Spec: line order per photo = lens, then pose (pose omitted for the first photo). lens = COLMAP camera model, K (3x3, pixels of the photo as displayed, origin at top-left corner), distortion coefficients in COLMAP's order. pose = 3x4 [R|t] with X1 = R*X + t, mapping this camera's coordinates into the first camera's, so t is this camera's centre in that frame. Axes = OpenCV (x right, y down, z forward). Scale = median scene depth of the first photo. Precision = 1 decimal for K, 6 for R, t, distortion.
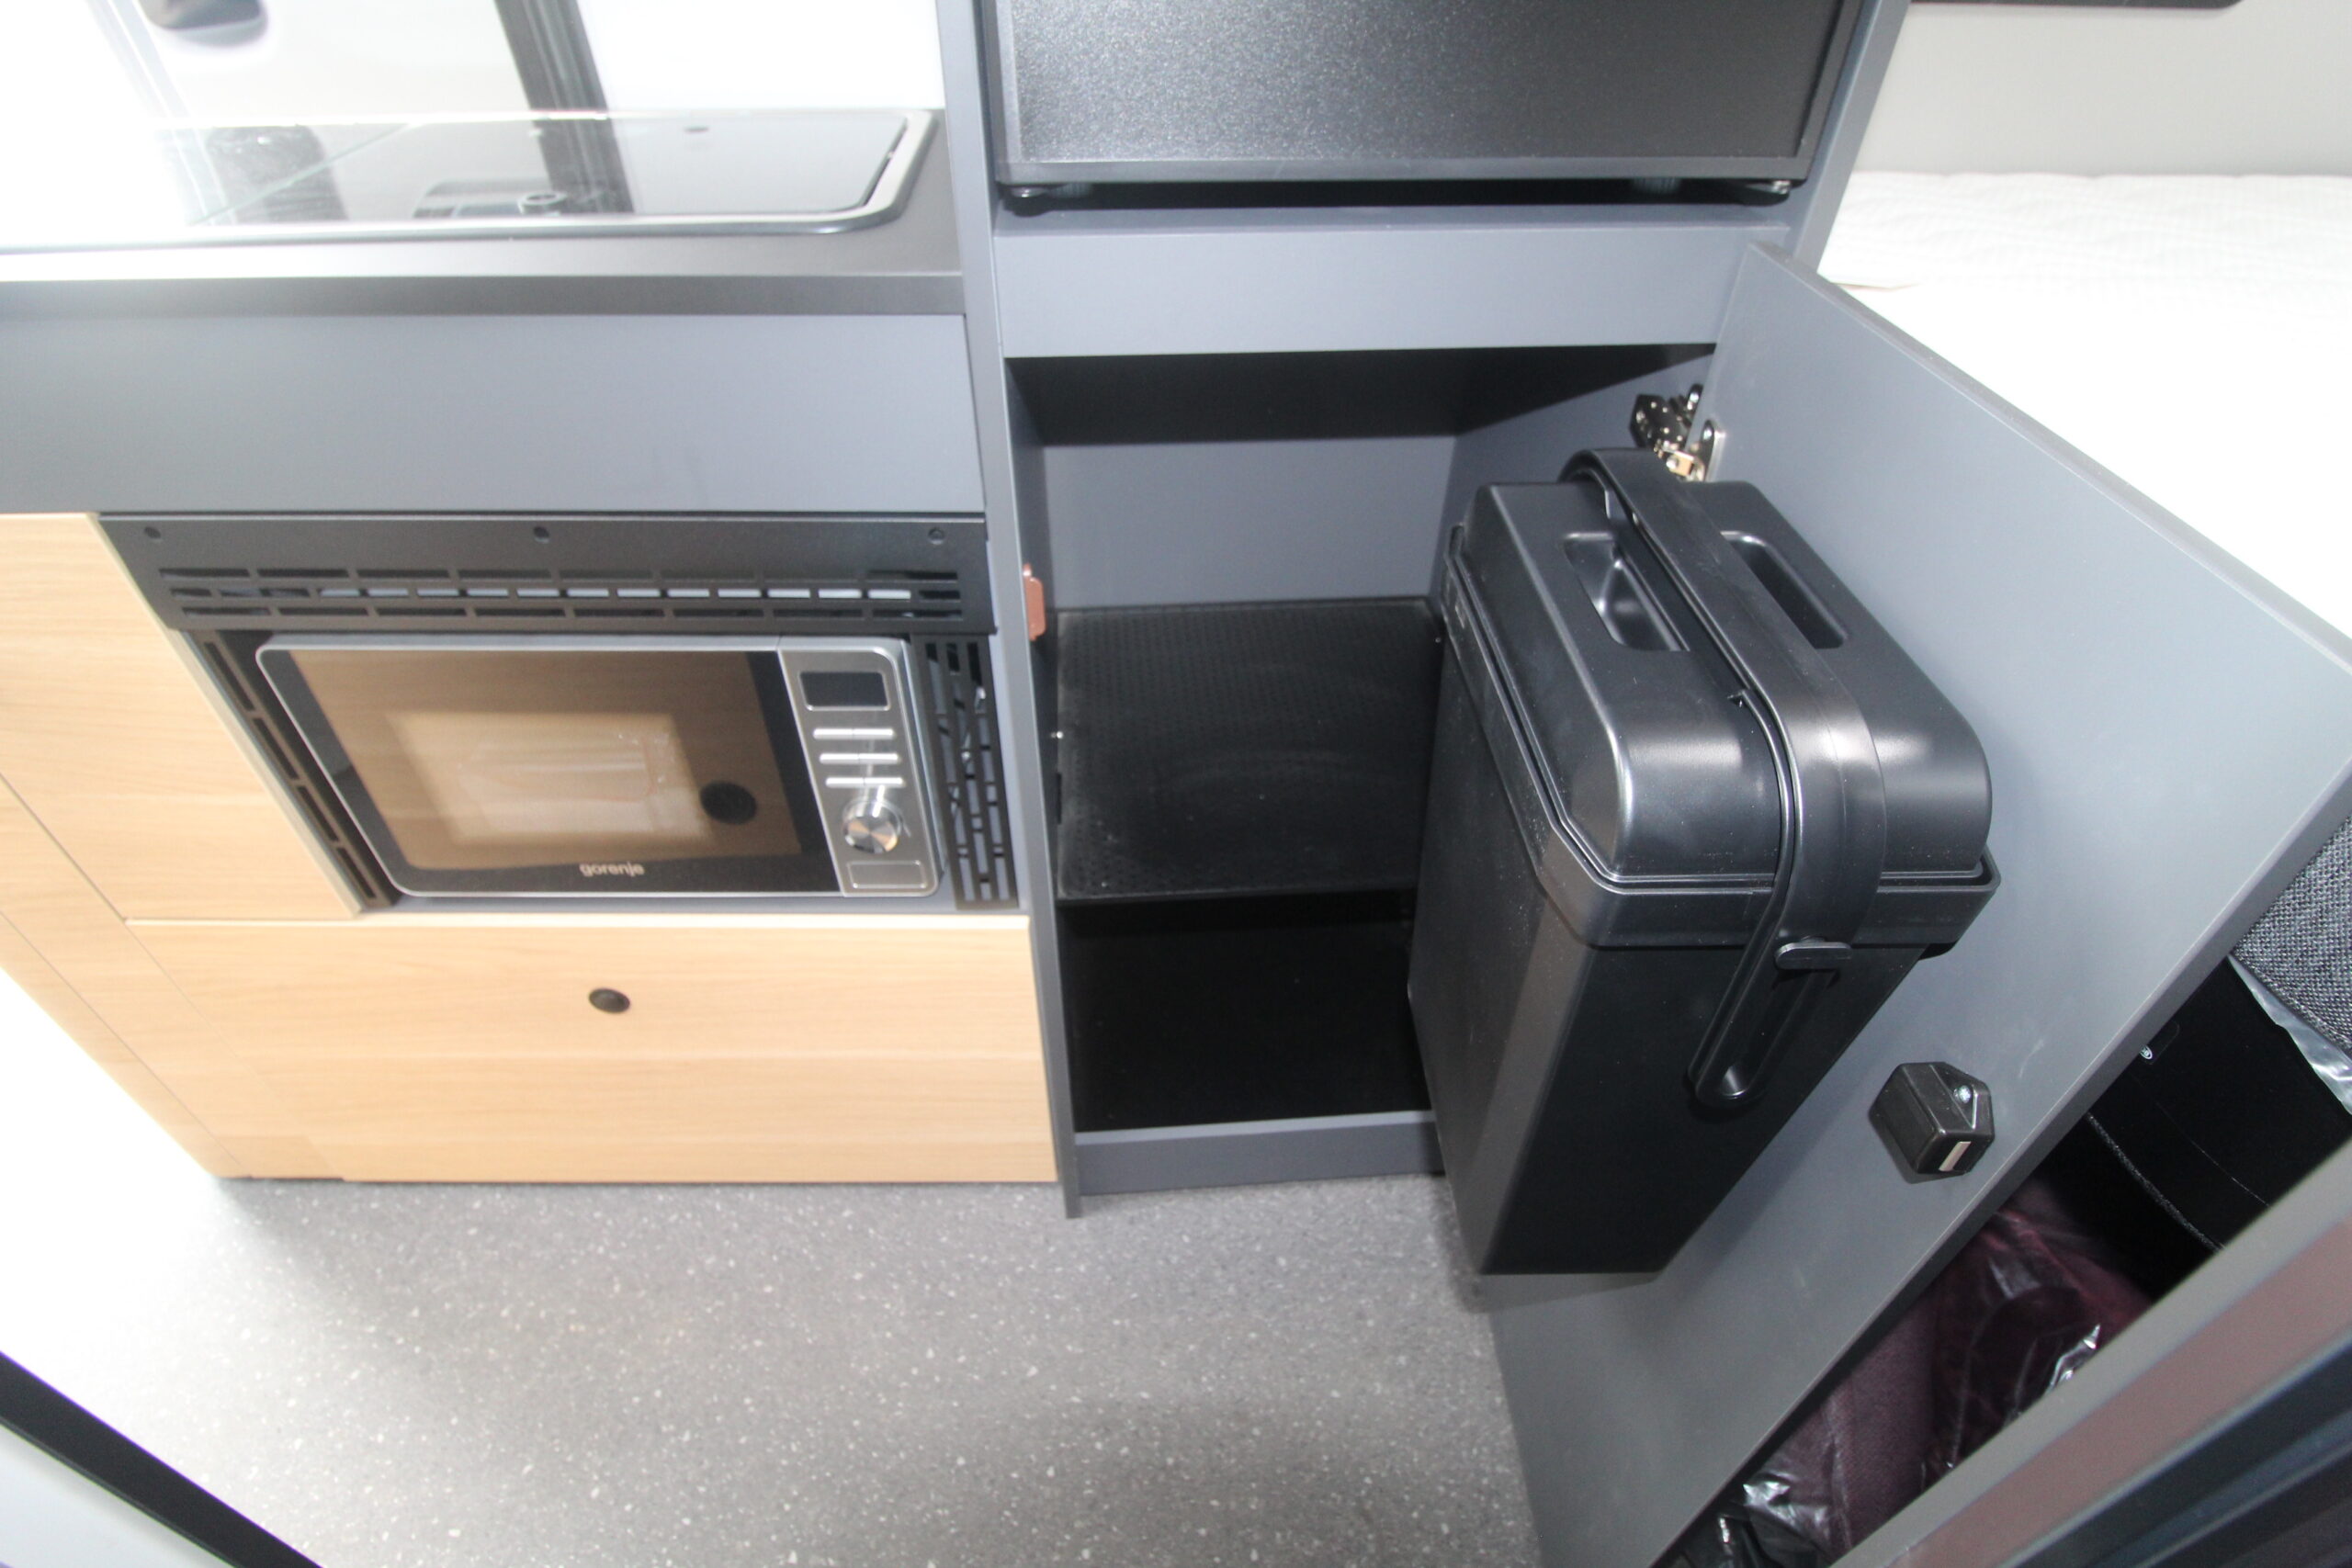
lens RADIAL K [[1108.8, 0, 1176.0], [0, 1108.8, 784.0], [0, 0, 1]] dist [-0.002167, -0.001470]
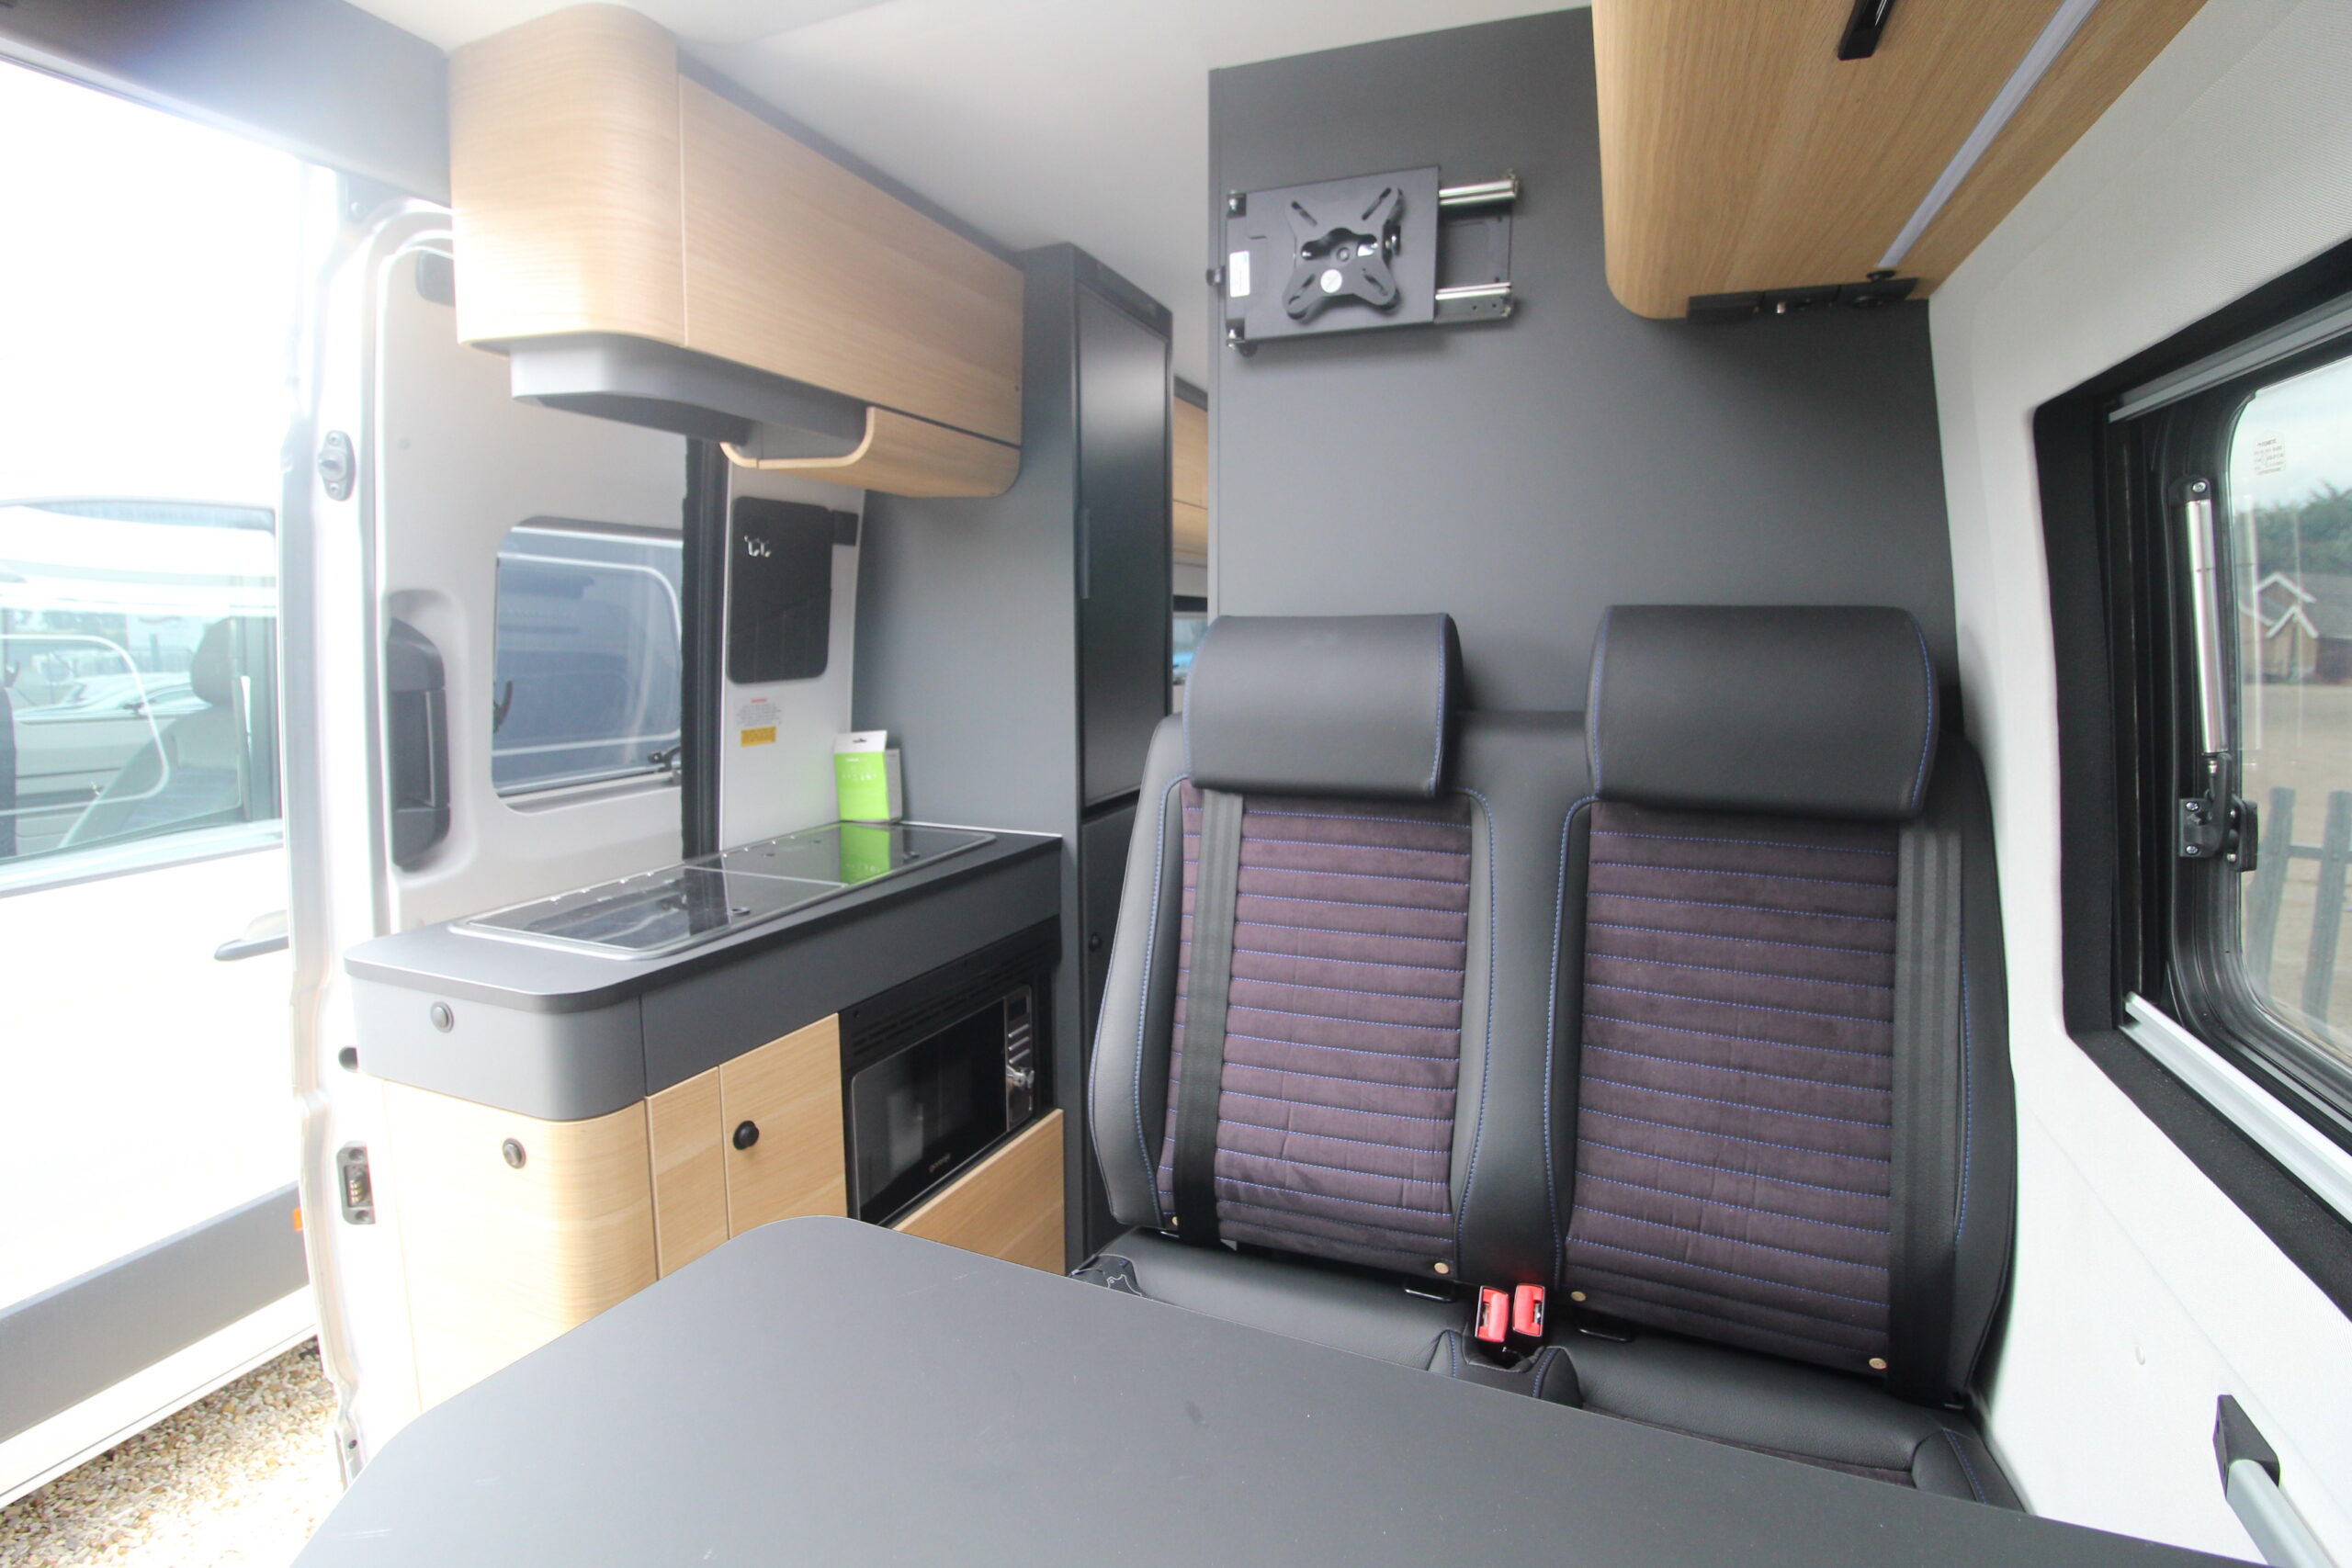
lens RADIAL K [[1108.8, 0, 1176.0], [0, 1108.8, 784.0], [0, 0, 1]] dist [-0.002167, -0.001470]
pose [[0.436938, -0.136599, 0.889059, -1.615513], [0.582491, 0.796131, -0.163951, 0.089198], [-0.685412, 0.589506, 0.427427, -0.424349]]
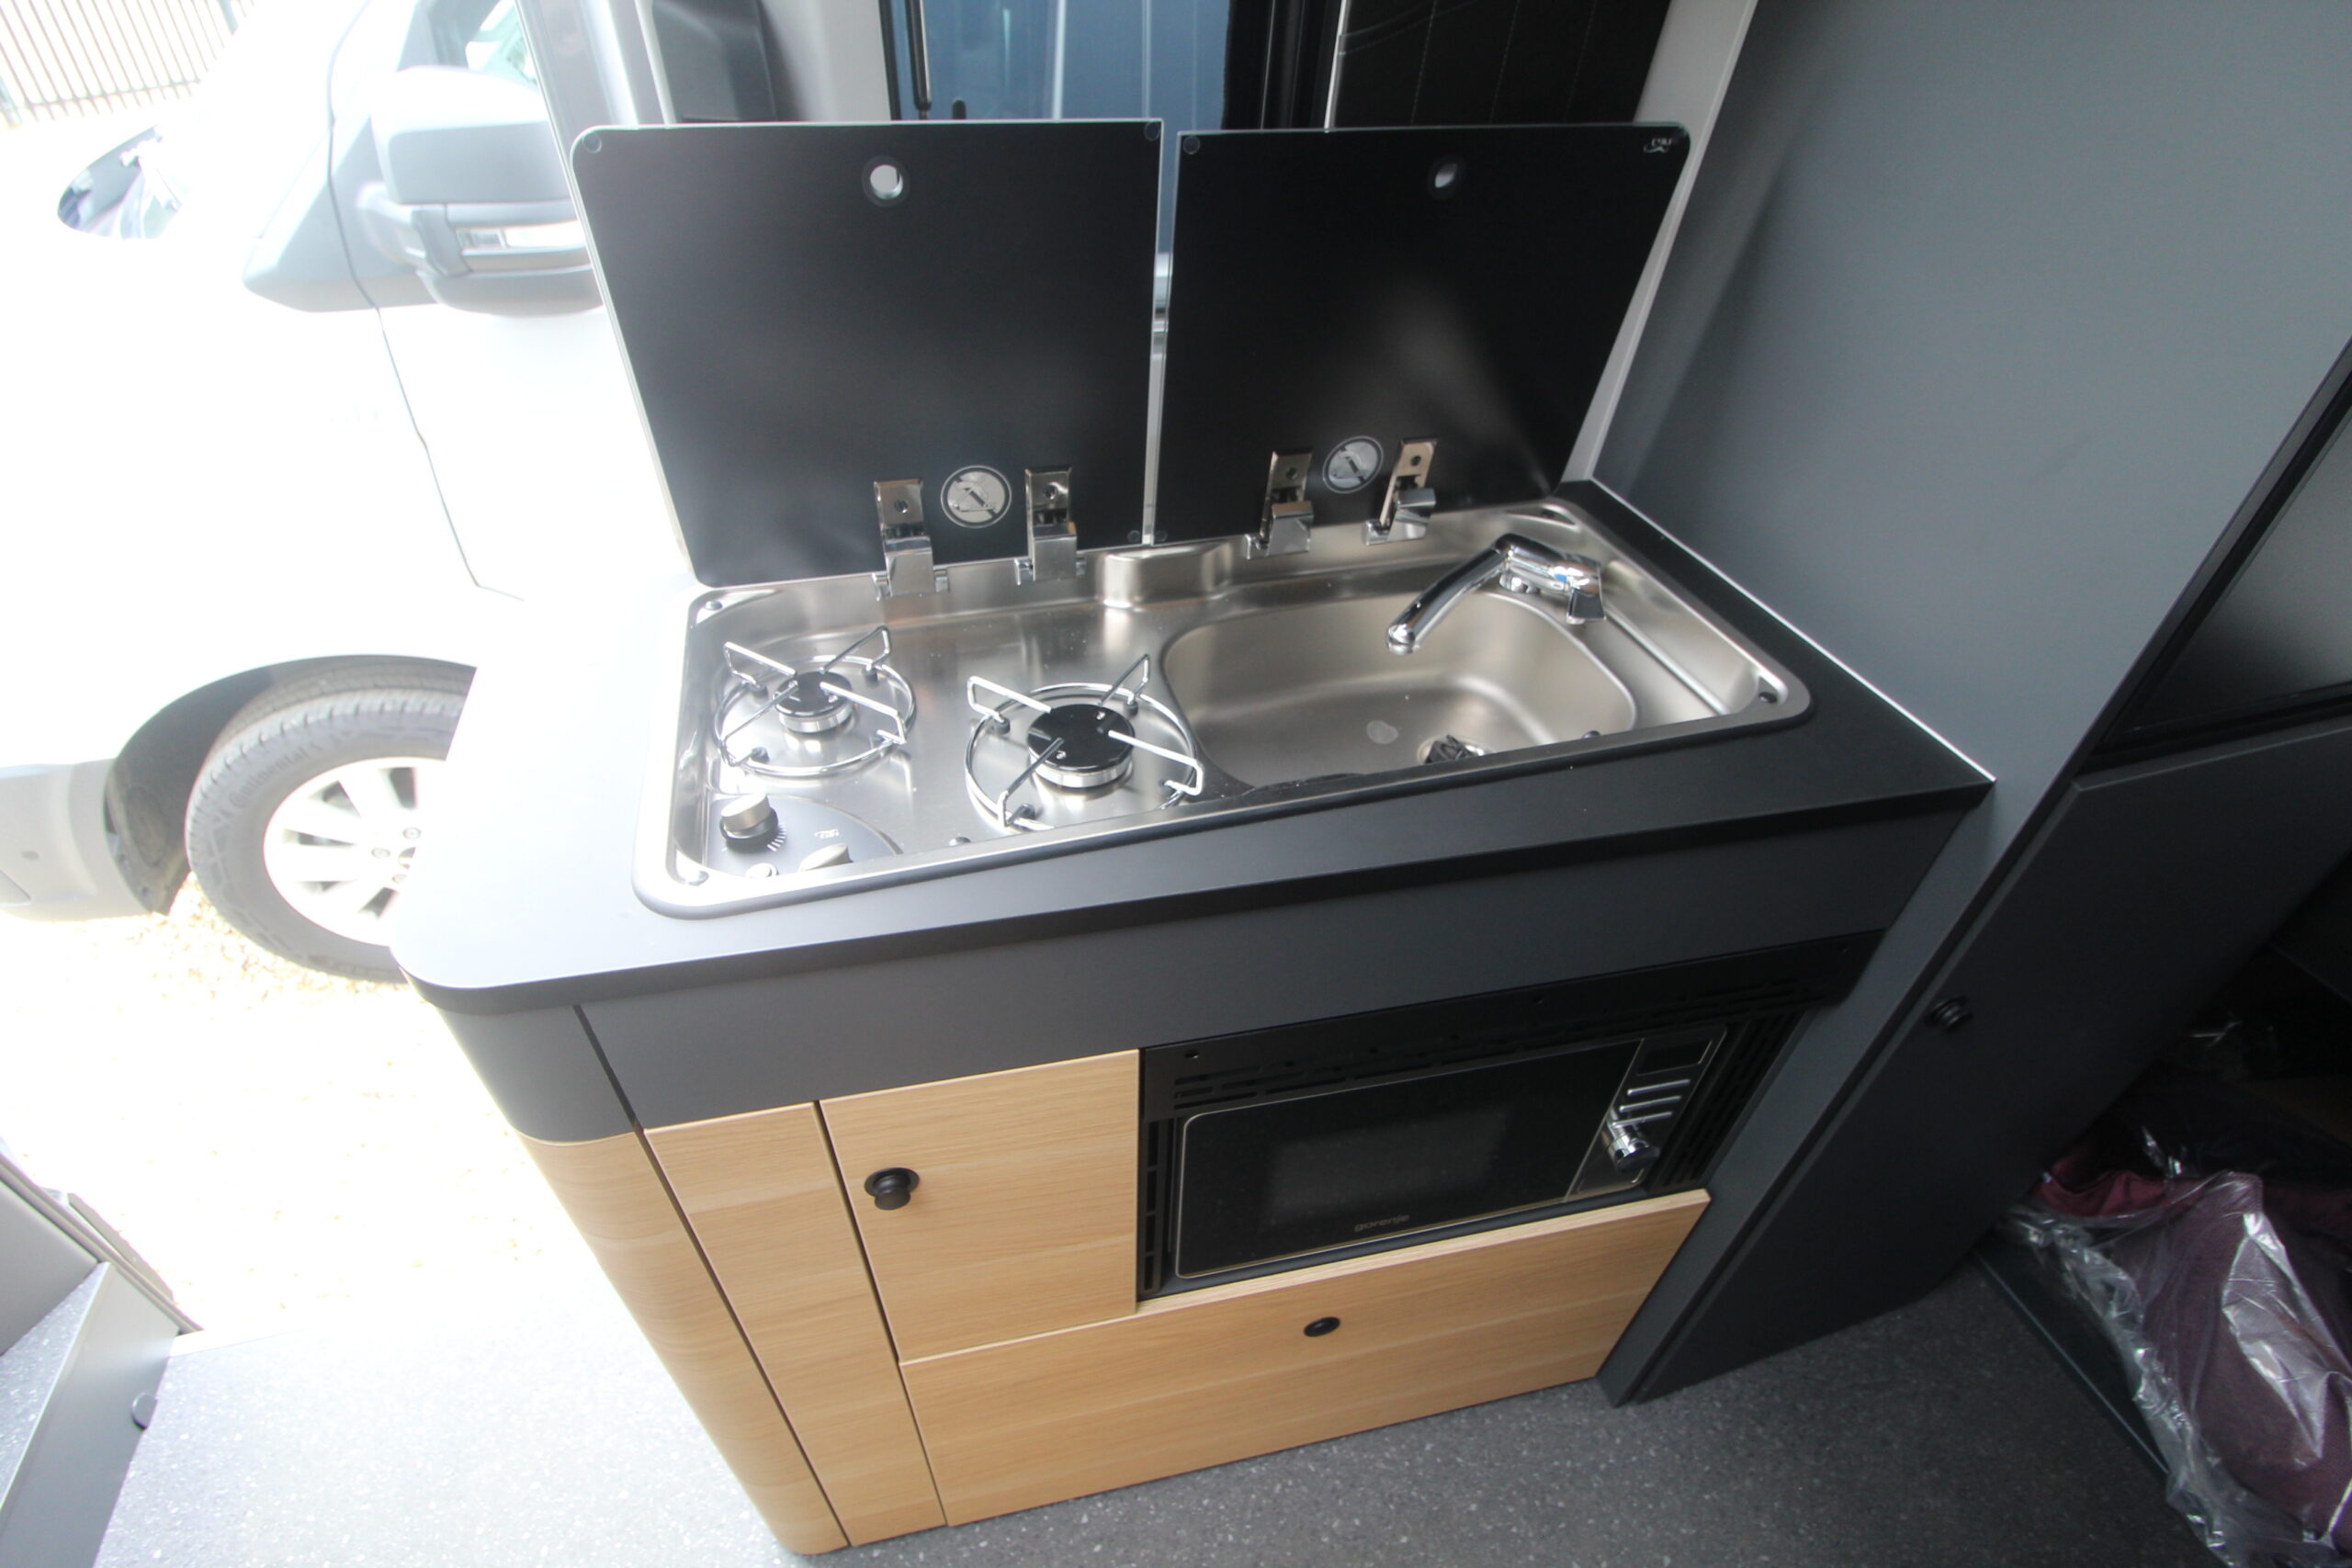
lens RADIAL K [[1108.8, 0, 1176.0], [0, 1108.8, 784.0], [0, 0, 1]] dist [-0.002167, -0.001470]
pose [[0.976311, -0.118067, 0.181320, -0.694163], [0.118280, 0.992933, 0.009677, -0.316726], [-0.181182, 0.011999, 0.983376, -0.037366]]
